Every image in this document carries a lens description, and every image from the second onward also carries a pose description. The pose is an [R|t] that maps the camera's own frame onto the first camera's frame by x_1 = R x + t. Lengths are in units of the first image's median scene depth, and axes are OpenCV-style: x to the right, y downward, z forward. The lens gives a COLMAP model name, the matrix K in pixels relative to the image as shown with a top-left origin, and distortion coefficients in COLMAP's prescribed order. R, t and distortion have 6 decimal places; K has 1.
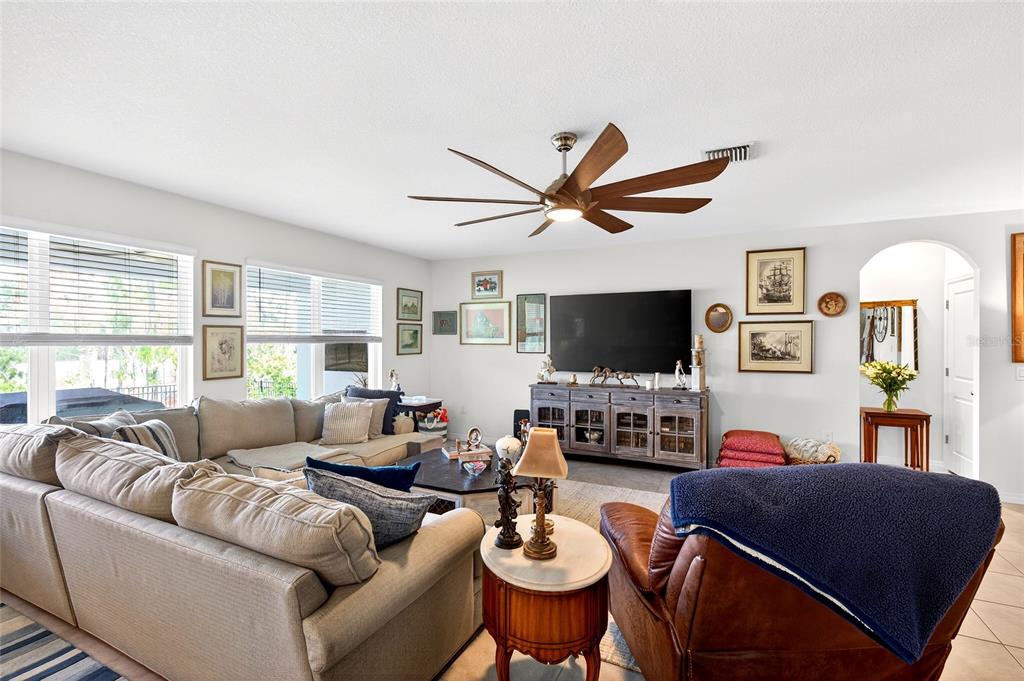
lens RADIAL K [[464.7, 0, 514.7], [0, 464.7, 341.4], [0, 0, 1]] dist [-0.002709, 0.001324]
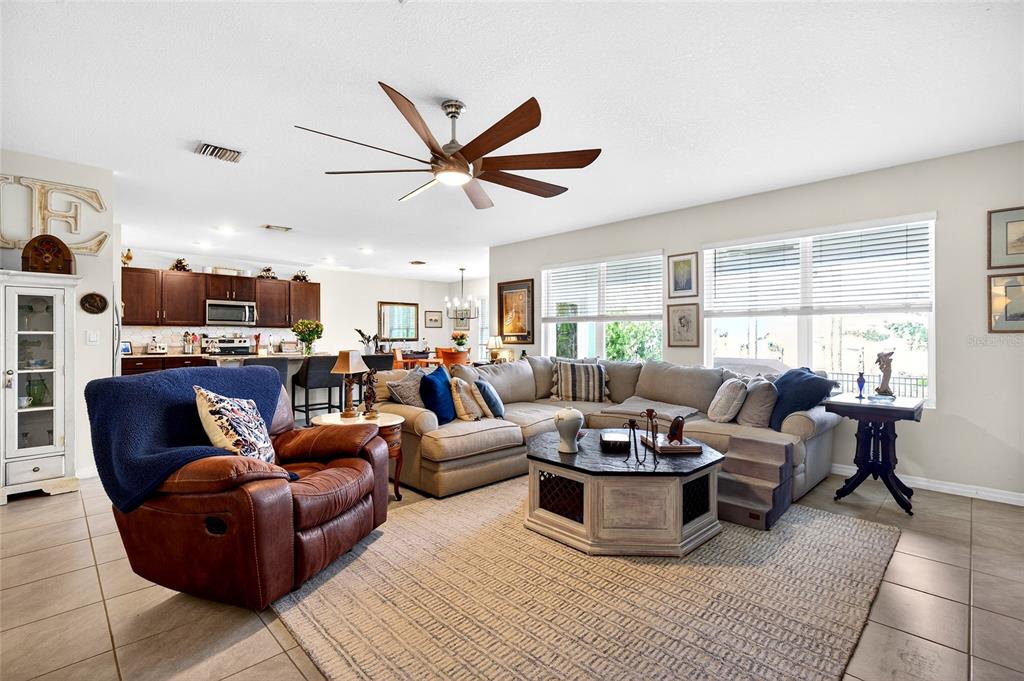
lens RADIAL K [[464.7, 0, 508.8], [0, 464.7, 336.8], [0, 0, 1]] dist [-0.002709, 0.001324]
pose [[-0.323442, -0.006649, -0.946225, 0.570334], [-0.007436, 0.999962, -0.004485, 0.050783], [0.946219, 0.005586, -0.323479, 0.787667]]
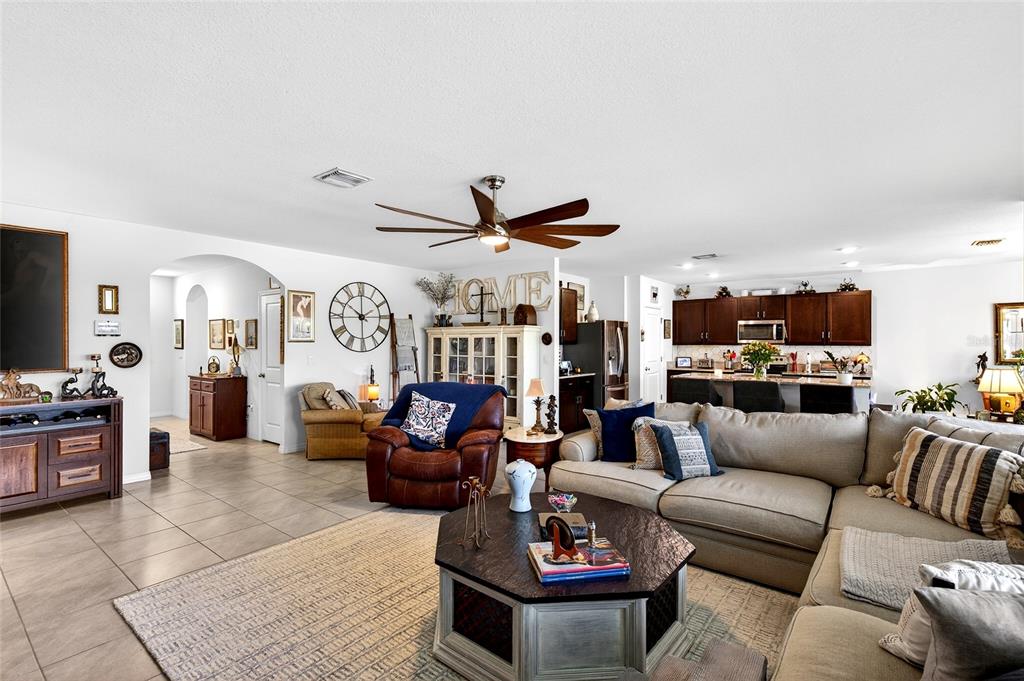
lens RADIAL K [[464.7, 0, 509.5], [0, 464.7, 341.9], [0, 0, 1]] dist [-0.002709, 0.001324]
pose [[-0.979845, -0.005477, 0.199686, -0.101065], [-0.004564, 0.999977, 0.005032, -0.000914], [-0.199709, 0.004020, -0.979847, 1.191099]]
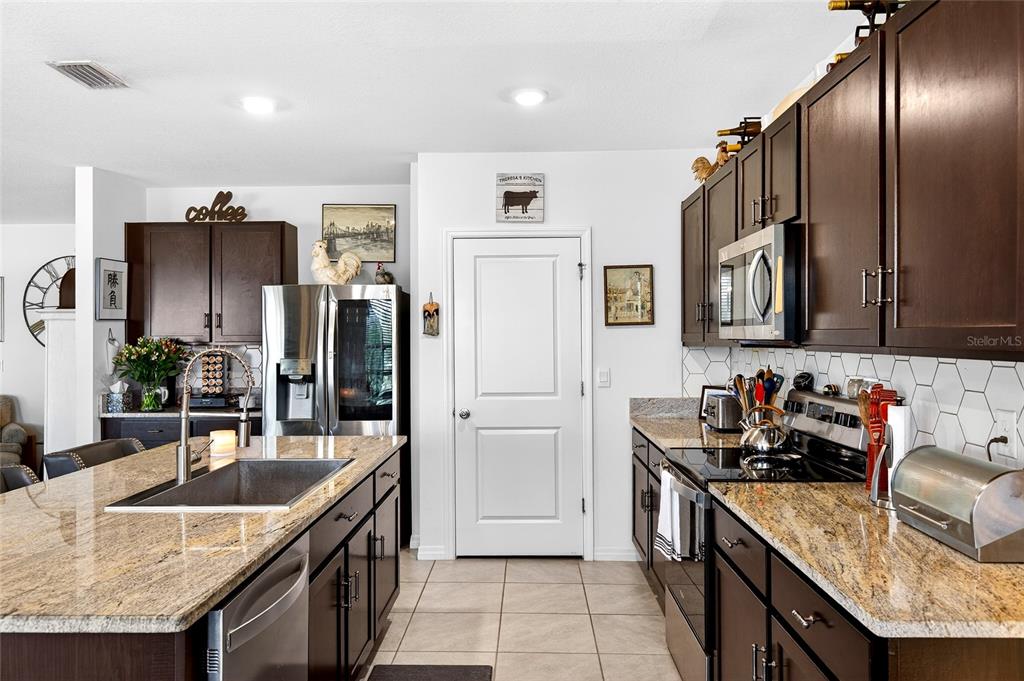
lens RADIAL K [[707.7, 0, 514.2], [0, 707.7, 333.7], [0, 0, 1]] dist [0.003652, -0.001599]
pose [[-0.421558, 0.001620, 0.906800, -1.110988], [0.010621, 0.999939, 0.003151, -0.001063], [-0.906739, 0.010960, -0.421549, -0.253909]]
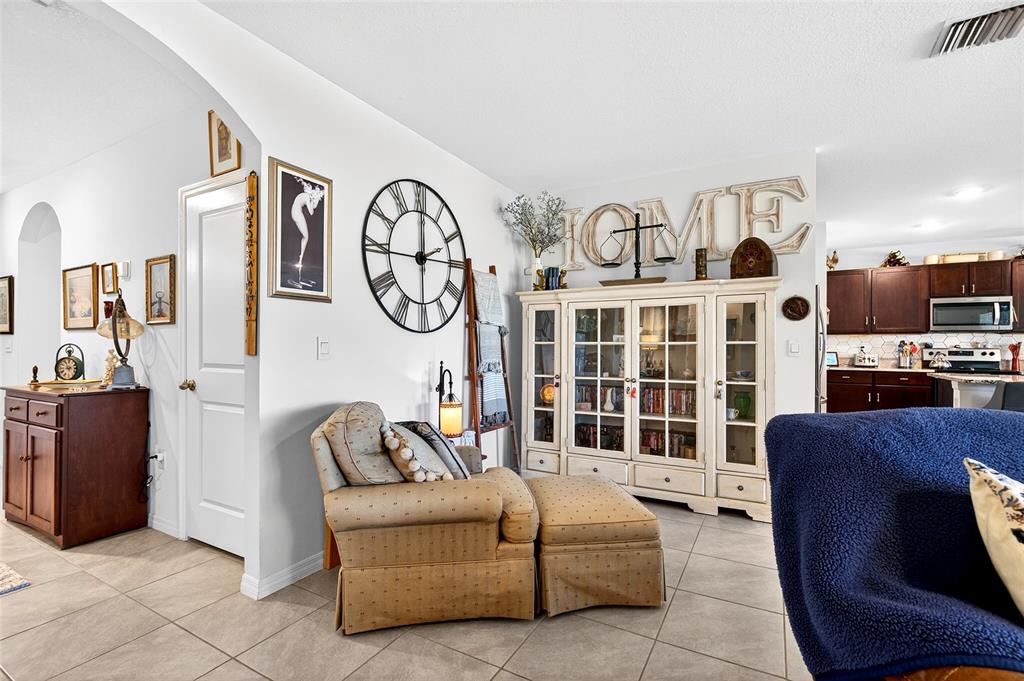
lens RADIAL K [[464.7, 0, 510.4], [0, 464.7, 344.5], [0, 0, 1]] dist [-0.002709, 0.001324]
pose [[-0.998382, -0.007892, 0.056313, 0.433727], [-0.007738, 0.999966, 0.002955, 0.049963], [-0.056335, 0.002515, -0.998409, 0.572911]]
